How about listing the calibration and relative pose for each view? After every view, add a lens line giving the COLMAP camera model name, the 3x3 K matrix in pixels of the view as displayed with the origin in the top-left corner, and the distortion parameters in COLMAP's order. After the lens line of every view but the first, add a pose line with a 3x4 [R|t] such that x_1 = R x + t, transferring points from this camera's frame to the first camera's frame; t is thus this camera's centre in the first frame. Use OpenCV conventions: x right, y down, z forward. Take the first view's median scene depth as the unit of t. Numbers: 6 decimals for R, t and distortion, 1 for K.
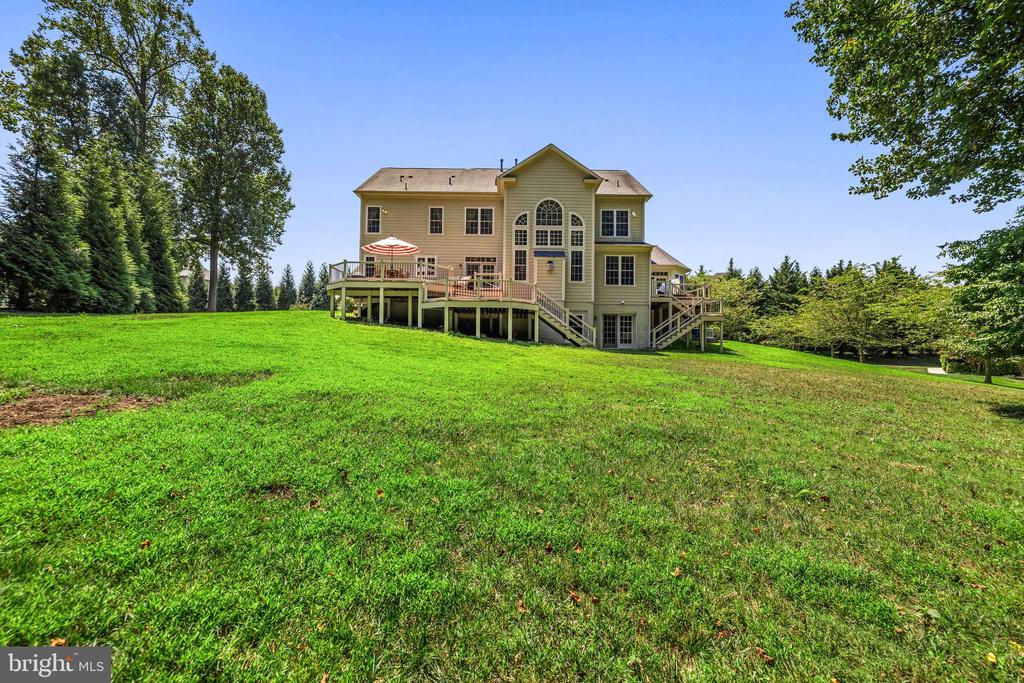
lens RADIAL K [[454.9, 0, 512.0], [0, 454.9, 341.5], [0, 0, 1]] dist [-0.000309, -0.000038]
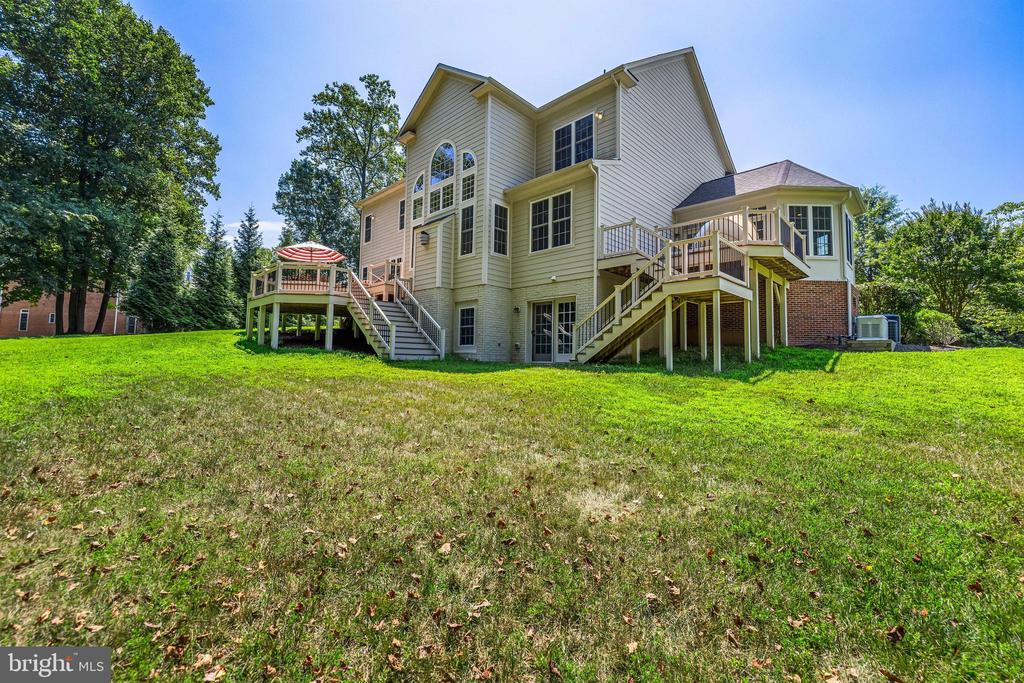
lens RADIAL K [[424.7, 0, 512.0], [0, 424.7, 341.5], [0, 0, 1]] dist [-0.038715, -0.000016]
pose [[0.713217, -0.030081, -0.700297, 0.592159], [0.001822, 0.999155, -0.041063, 0.012013], [0.700941, 0.028010, 0.712669, 0.629193]]
